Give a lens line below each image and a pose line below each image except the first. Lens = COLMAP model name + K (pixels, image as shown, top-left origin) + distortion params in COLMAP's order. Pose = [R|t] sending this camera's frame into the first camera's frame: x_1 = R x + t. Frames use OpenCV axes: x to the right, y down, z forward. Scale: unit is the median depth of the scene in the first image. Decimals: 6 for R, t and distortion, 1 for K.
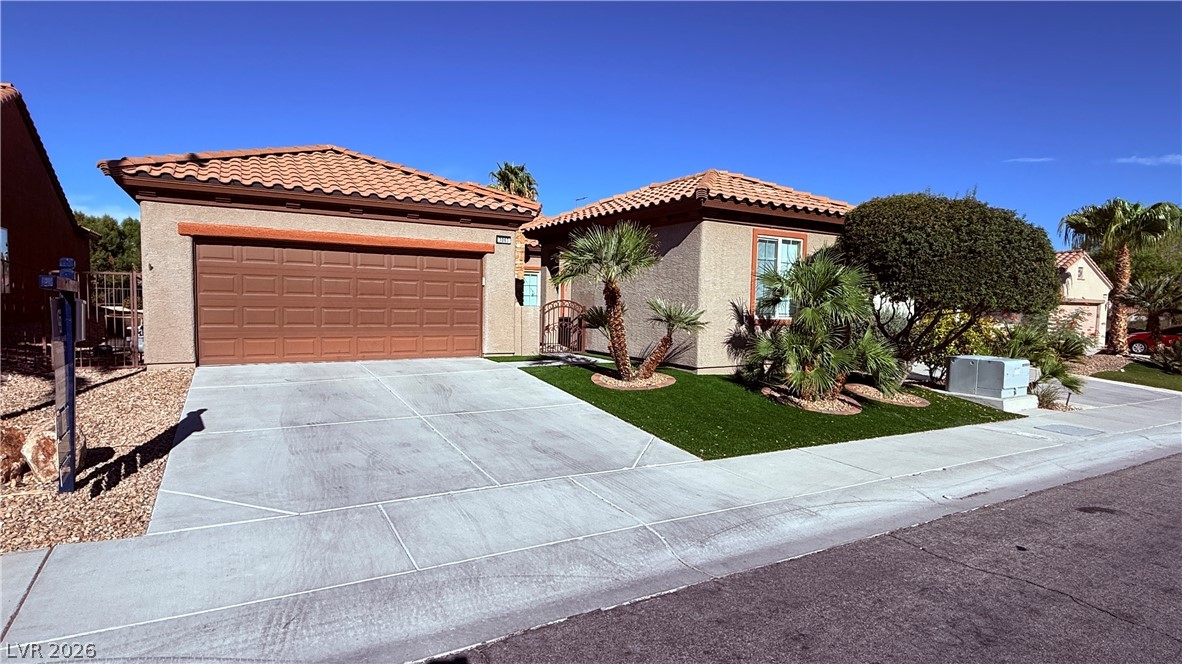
lens RADIAL K [[602.7, 0, 591.3], [0, 602.7, 332.8], [0, 0, 1]] dist [-0.010634, 0.001591]
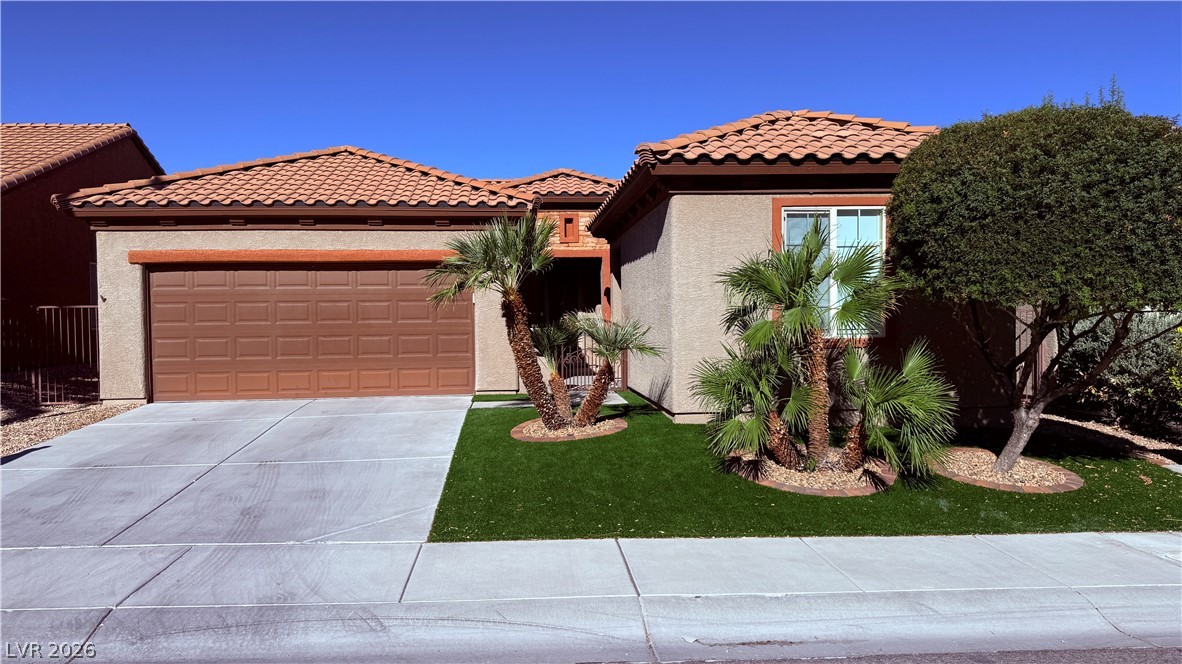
lens RADIAL K [[826.1, 0, 593.4], [0, 826.1, 339.7], [0, 0, 1]] dist [0.017501, -0.021004]
pose [[0.897698, -0.021643, -0.440080, 0.534635], [0.008799, 0.999474, -0.031205, 0.004430], [0.440524, 0.024140, 0.897416, 0.140851]]
